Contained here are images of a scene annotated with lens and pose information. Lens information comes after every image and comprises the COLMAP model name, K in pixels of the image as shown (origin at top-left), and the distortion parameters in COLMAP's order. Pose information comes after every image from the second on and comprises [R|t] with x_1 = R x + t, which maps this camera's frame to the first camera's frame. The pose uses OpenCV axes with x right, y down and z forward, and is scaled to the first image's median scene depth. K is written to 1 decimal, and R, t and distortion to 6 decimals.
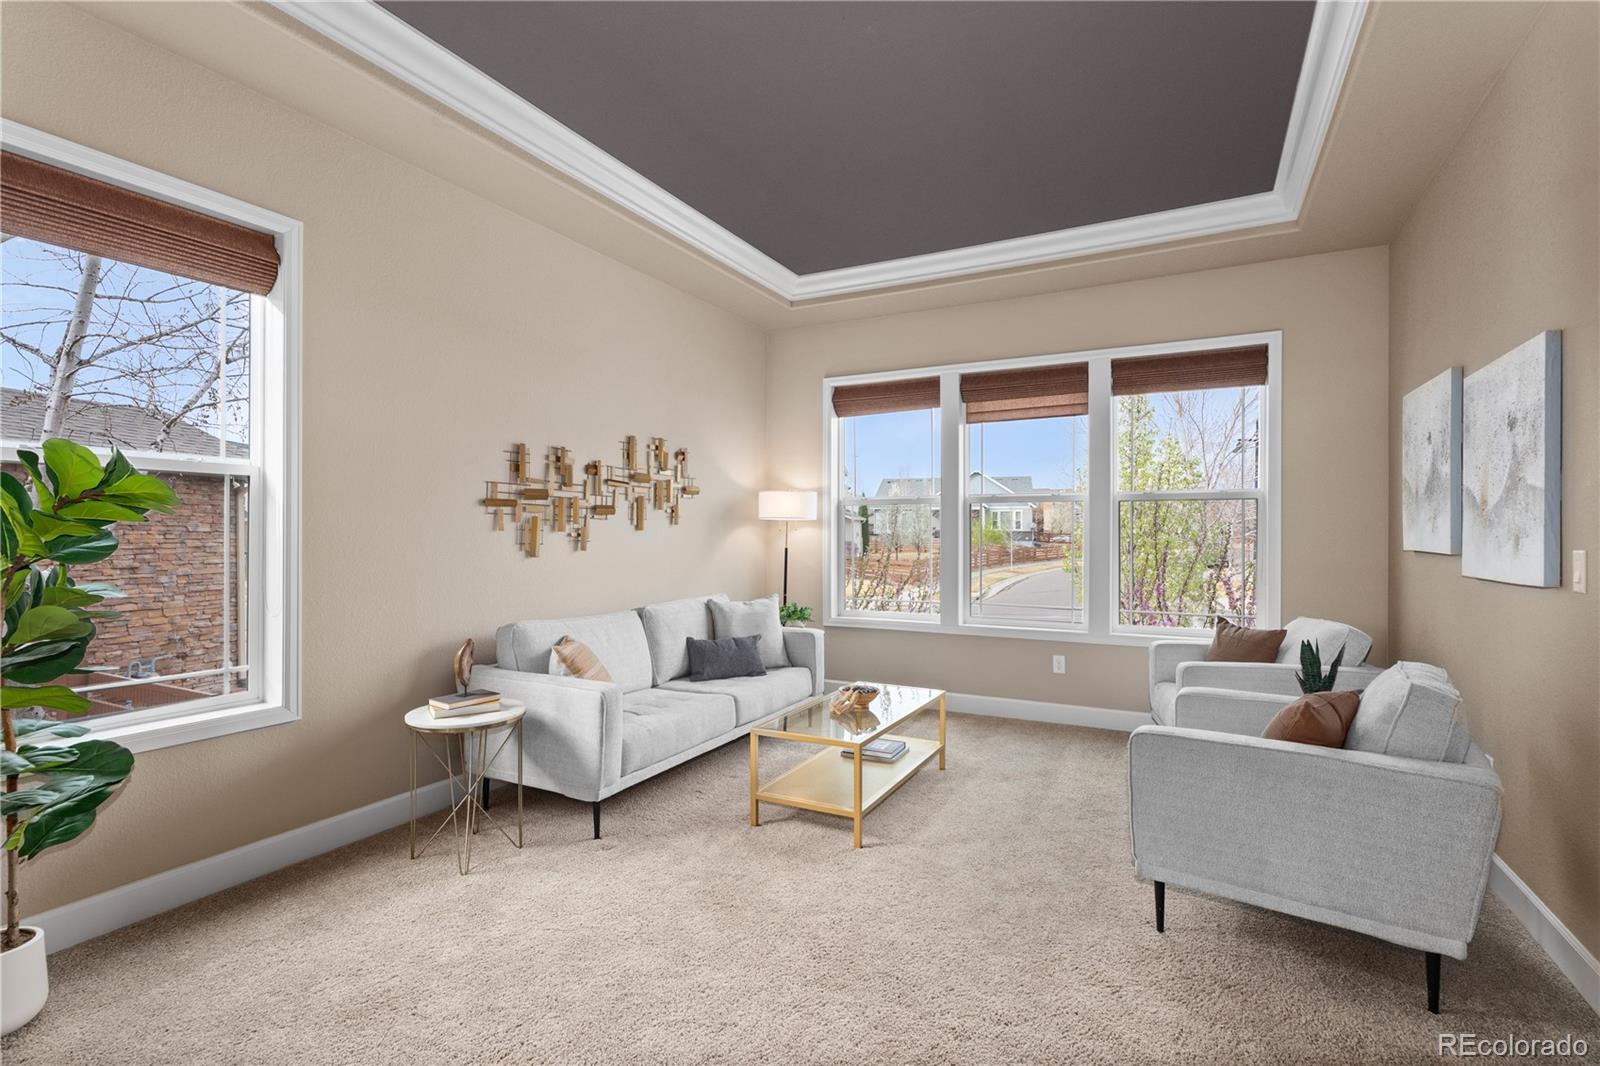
lens RADIAL K [[742.9, 0, 806.3], [0, 742.9, 532.4], [0, 0, 1]] dist [0.004980, 0.001458]
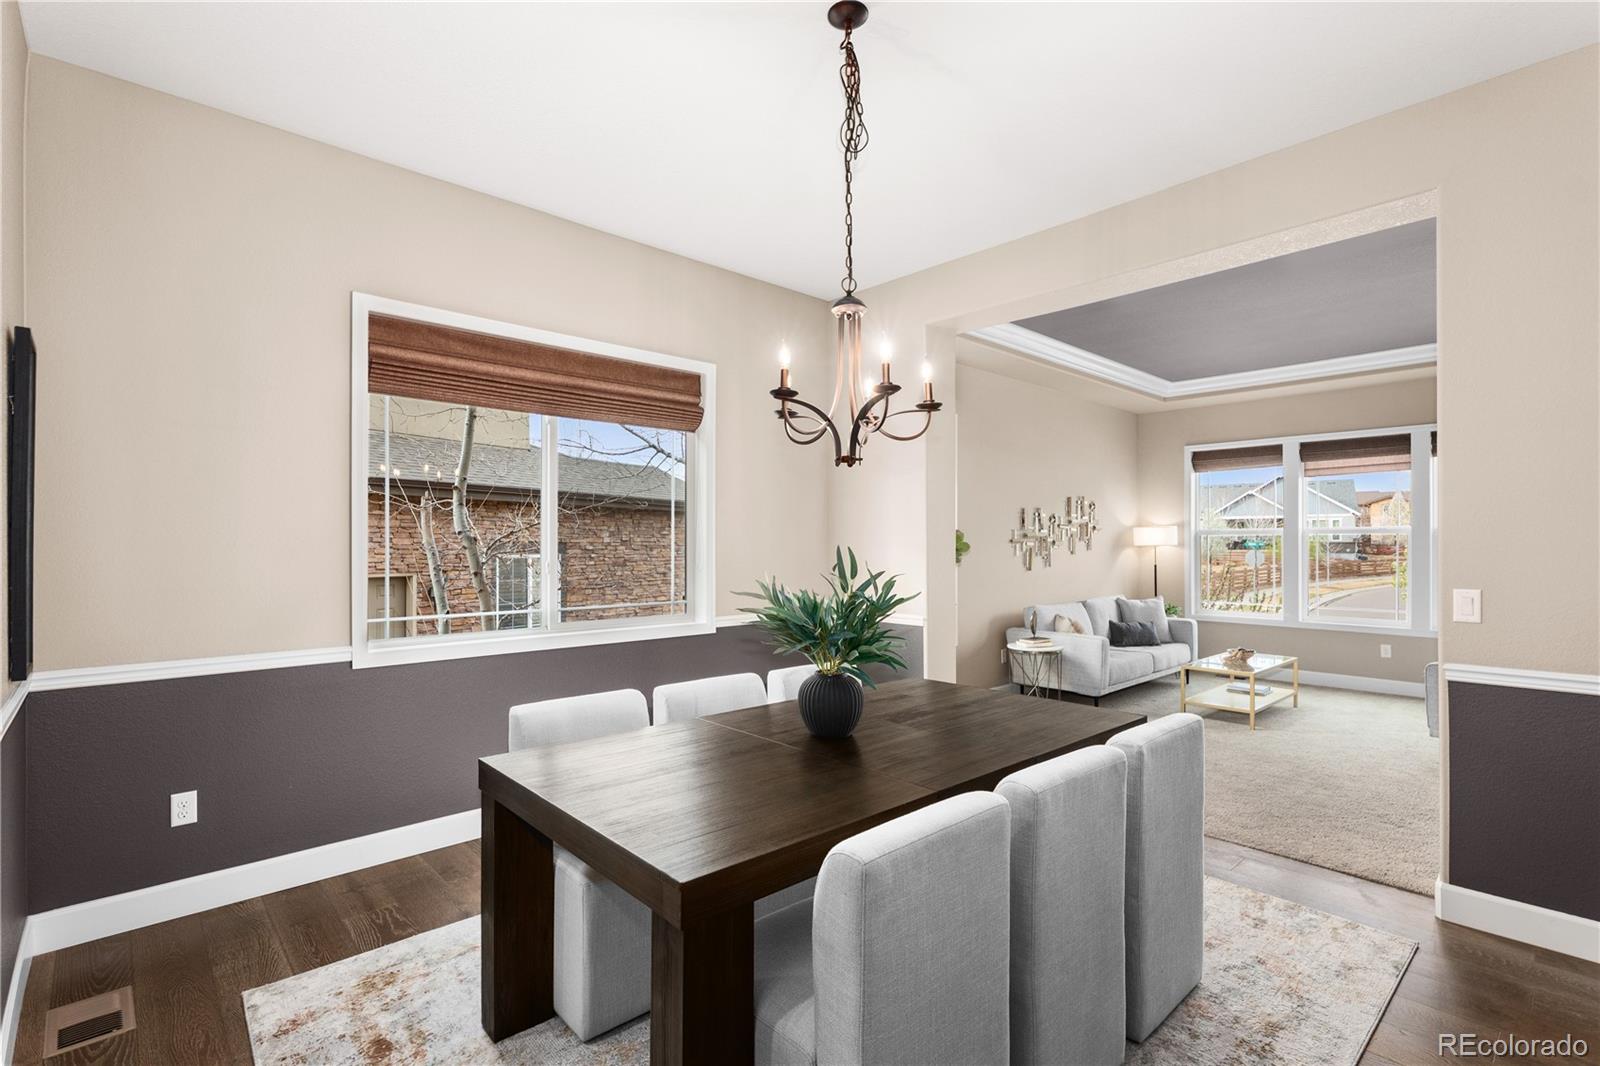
lens RADIAL K [[742.9, 0, 800.1], [0, 742.9, 540.9], [0, 0, 1]] dist [0.004980, 0.001458]
pose [[0.941260, -0.003820, -0.337661, -0.223253], [0.002865, 0.999990, -0.003327, -0.026896], [0.337670, 0.002164, 0.941262, -0.695496]]
